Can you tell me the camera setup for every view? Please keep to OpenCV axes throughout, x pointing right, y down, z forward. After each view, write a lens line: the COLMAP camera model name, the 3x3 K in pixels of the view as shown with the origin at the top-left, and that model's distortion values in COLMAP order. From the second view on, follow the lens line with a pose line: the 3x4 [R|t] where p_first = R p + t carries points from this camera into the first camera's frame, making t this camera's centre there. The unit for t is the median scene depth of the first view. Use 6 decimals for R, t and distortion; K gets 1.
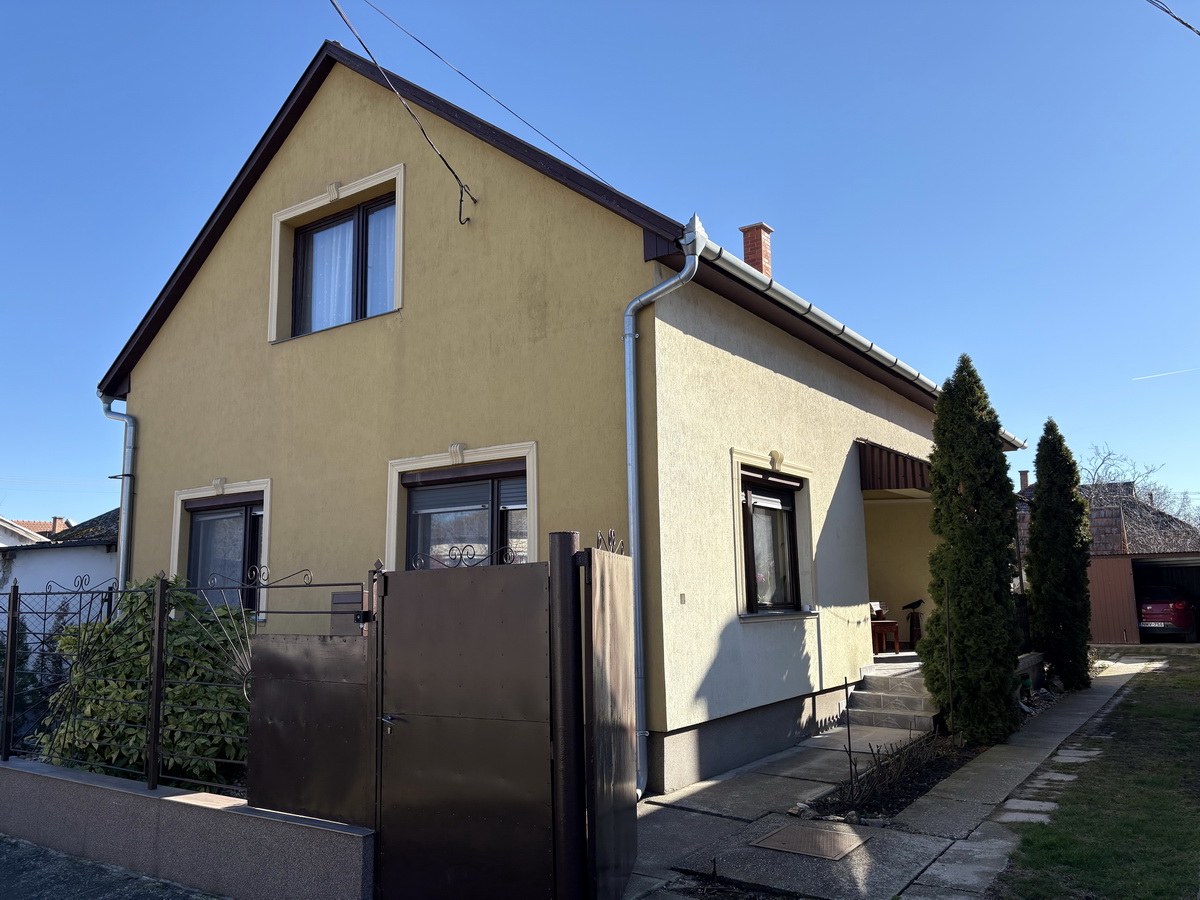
lens RADIAL K [[910.2, 0, 601.1], [0, 910.2, 449.2], [0, 0, 1]] dist [-0.000378, -0.000093]
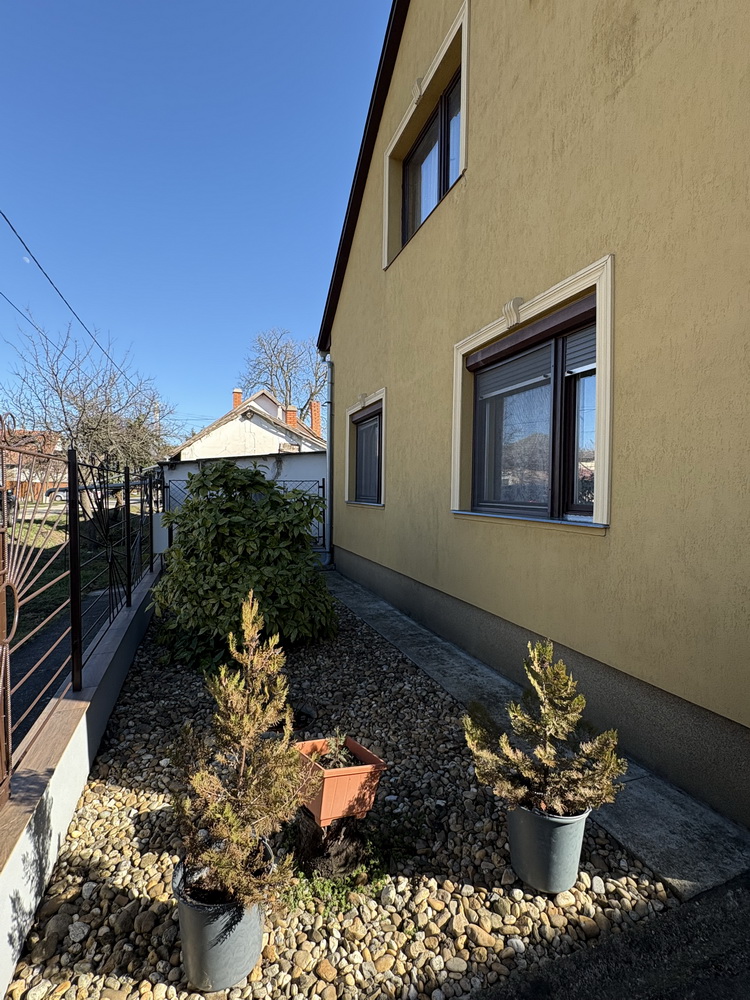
lens RADIAL K [[486.7, 0, 374.0], [0, 486.7, 501.5], [0, 0, 1]] dist [-0.000832, -0.000743]
pose [[0.812312, 0.043526, -0.581596, 0.000854], [0.060981, 0.985407, 0.158919, 0.094022], [0.580026, -0.164558, 0.797804, 0.558752]]
